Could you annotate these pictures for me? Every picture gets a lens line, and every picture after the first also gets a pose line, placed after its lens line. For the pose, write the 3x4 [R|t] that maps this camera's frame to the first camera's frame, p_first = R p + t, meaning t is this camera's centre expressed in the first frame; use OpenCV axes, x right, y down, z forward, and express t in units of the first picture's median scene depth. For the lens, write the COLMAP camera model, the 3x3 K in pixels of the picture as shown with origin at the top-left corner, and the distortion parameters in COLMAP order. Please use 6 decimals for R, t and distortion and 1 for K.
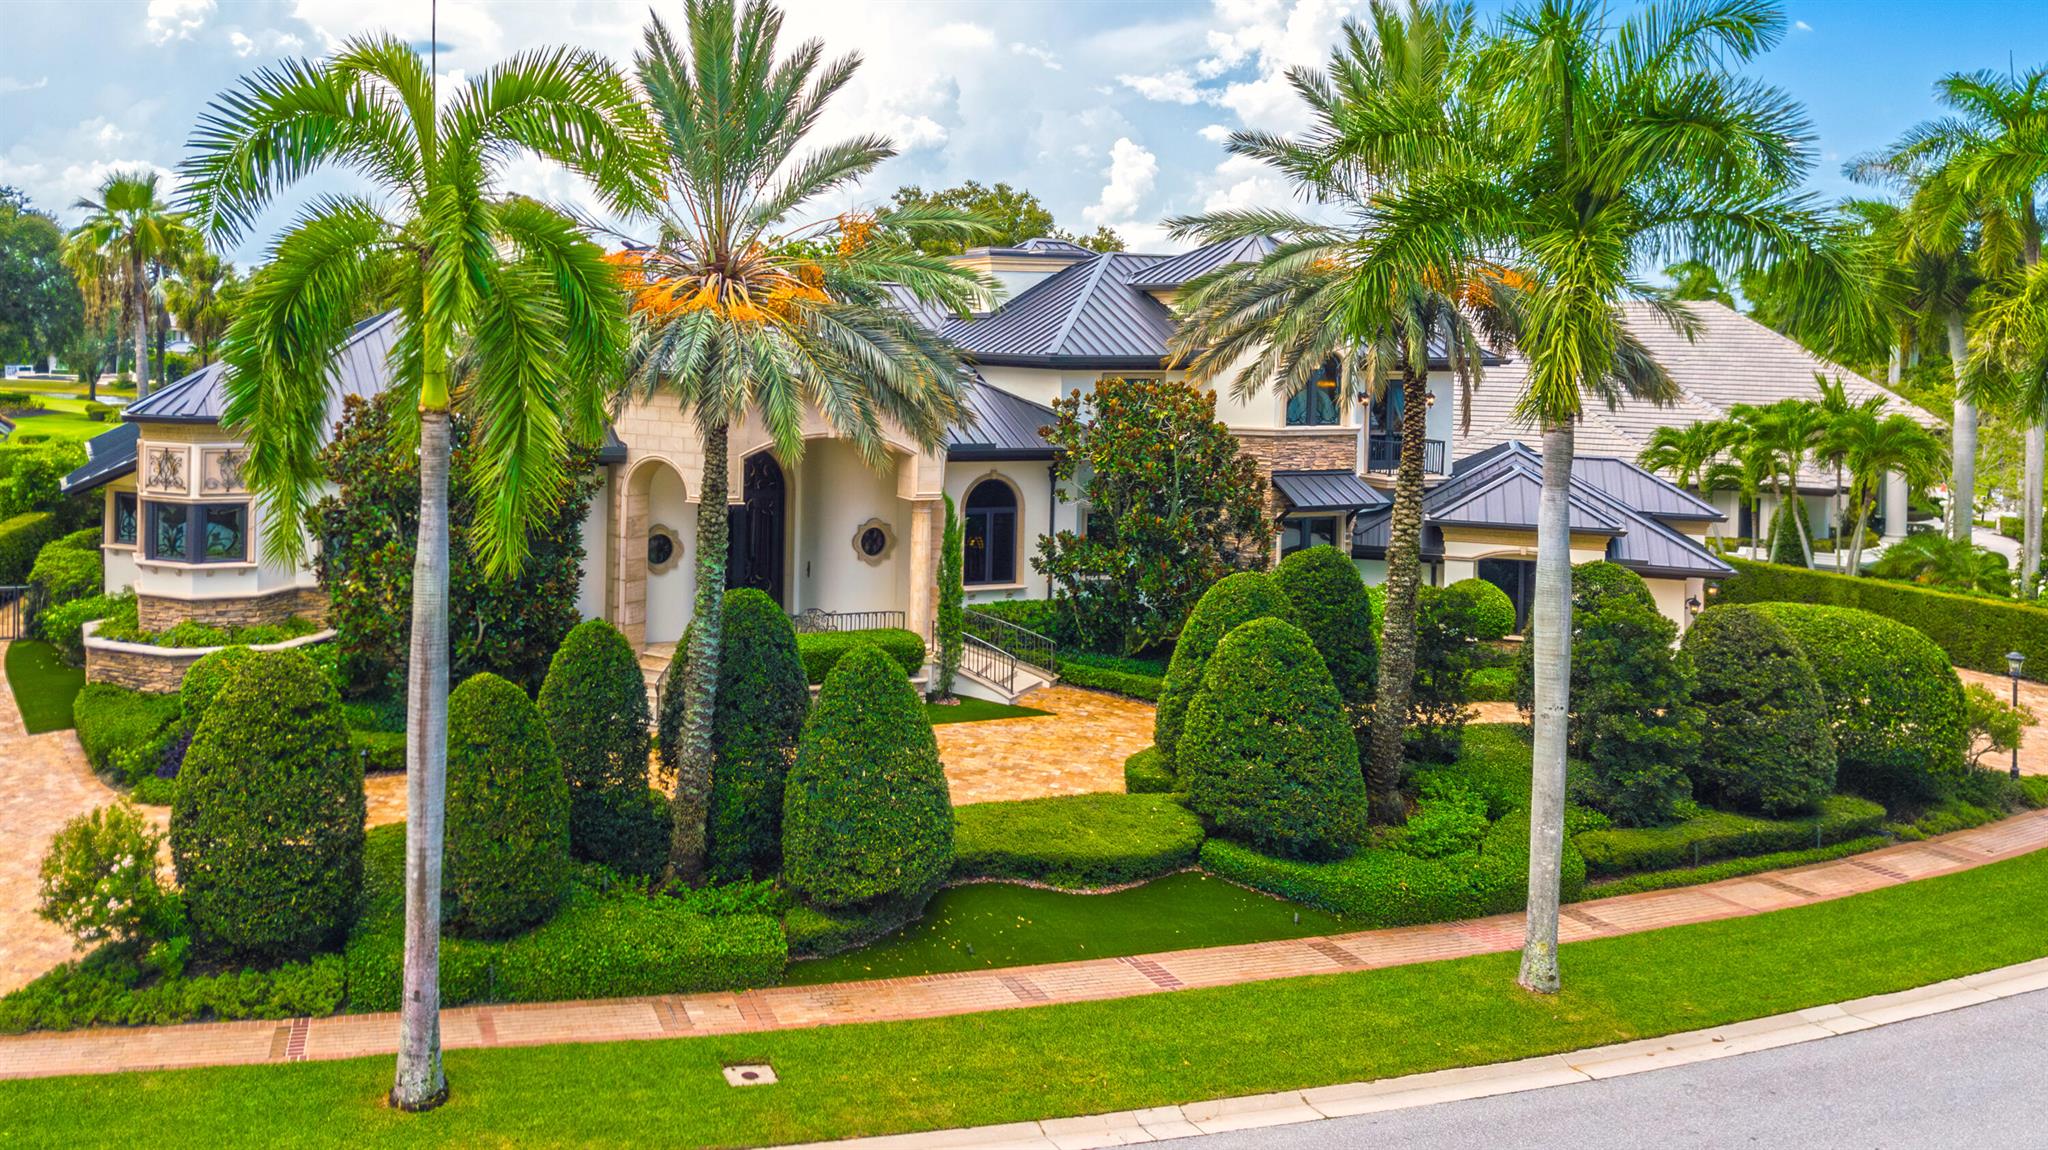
lens RADIAL K [[1626.4, 0, 1024.0], [0, 1626.4, 575.0], [0, 0, 1]] dist [-0.006236, -0.004826]
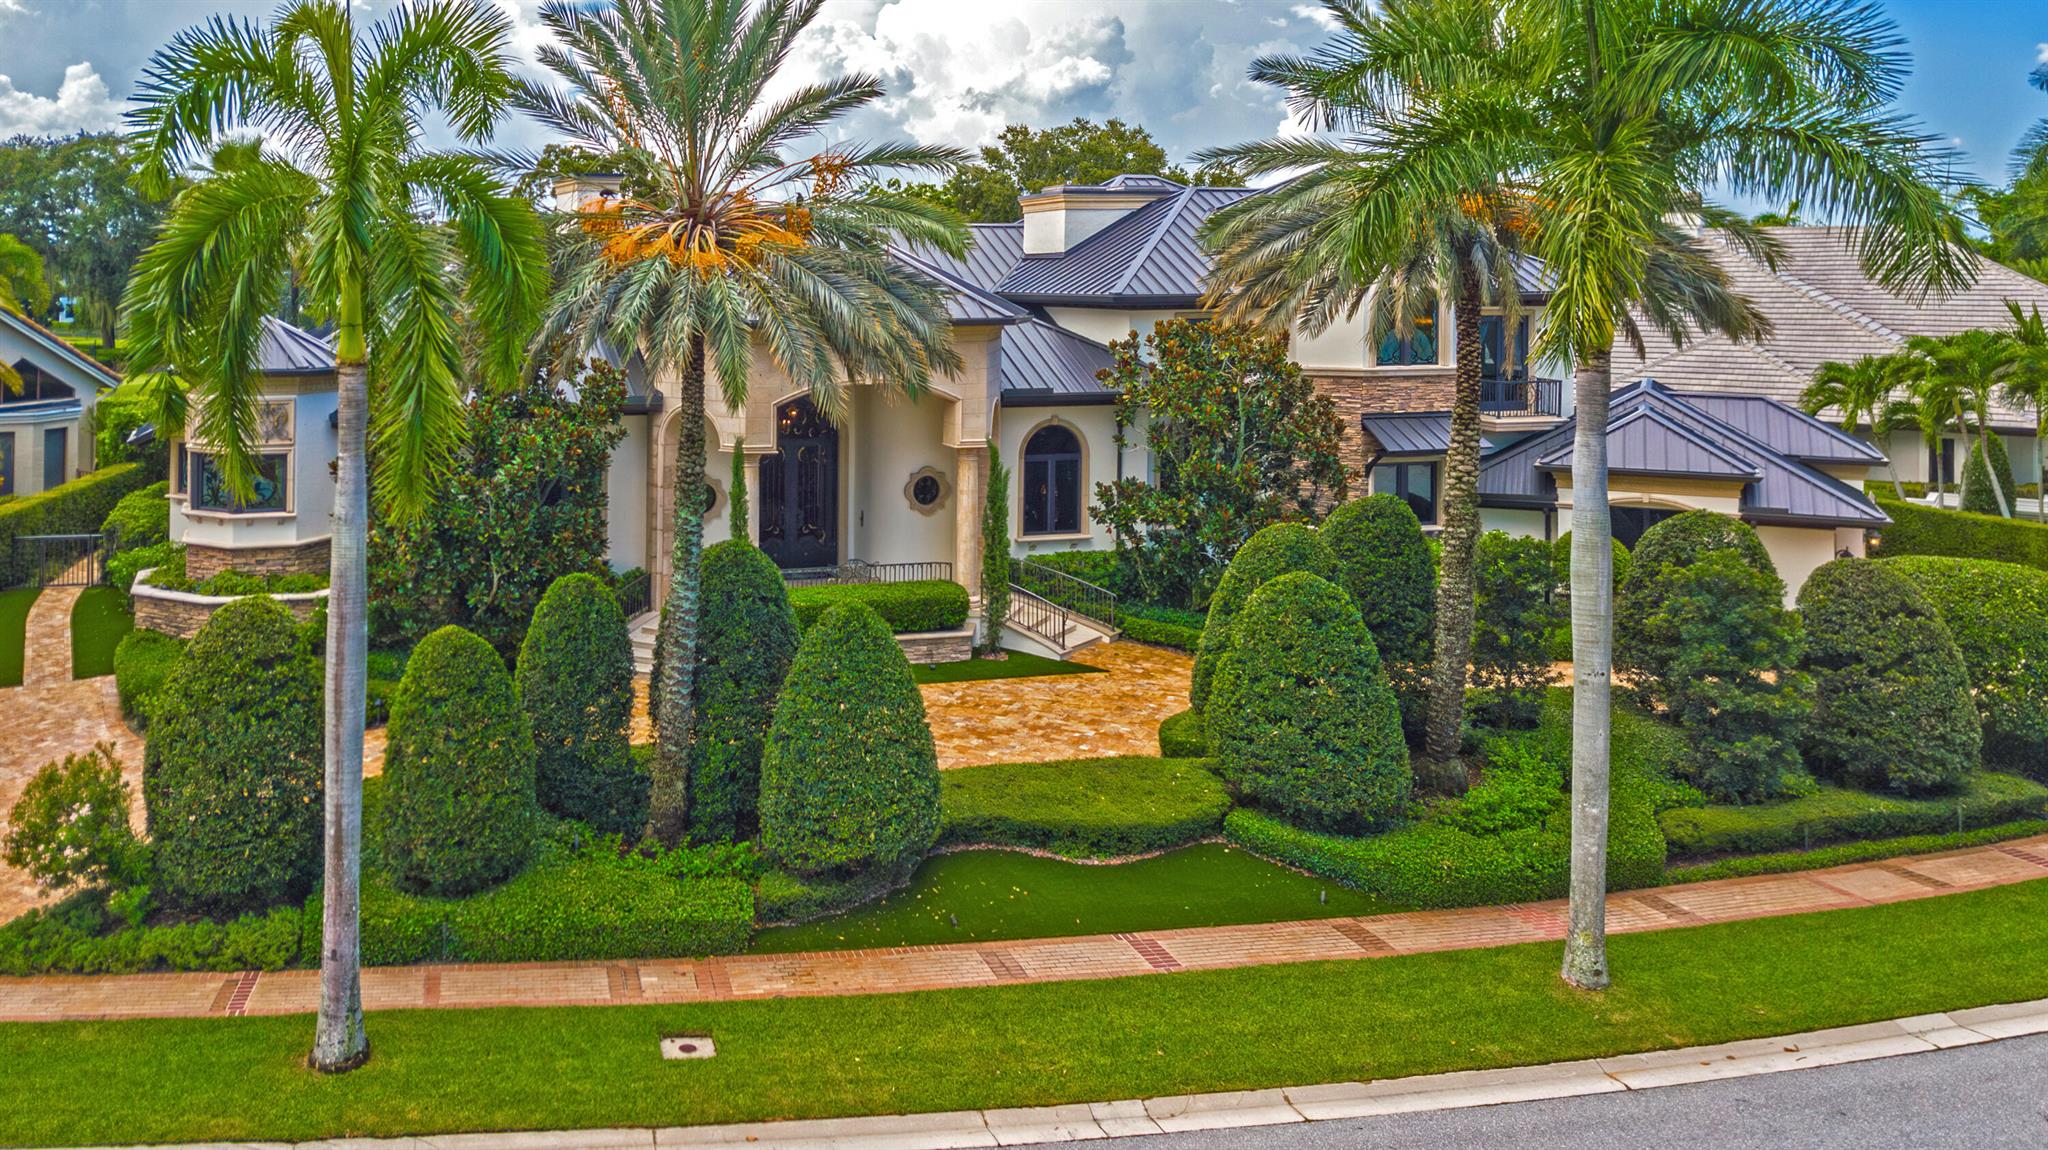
lens RADIAL K [[1653.5, 0, 1024.3], [0, 1653.5, 473.8], [0, 0, 1]] dist [-0.007273, 0.003640]
pose [[0.991612, -0.002576, -0.129224, 0.117981], [-0.000970, 0.999625, -0.027363, -0.004089], [0.129246, 0.027259, 0.991238, 0.035641]]
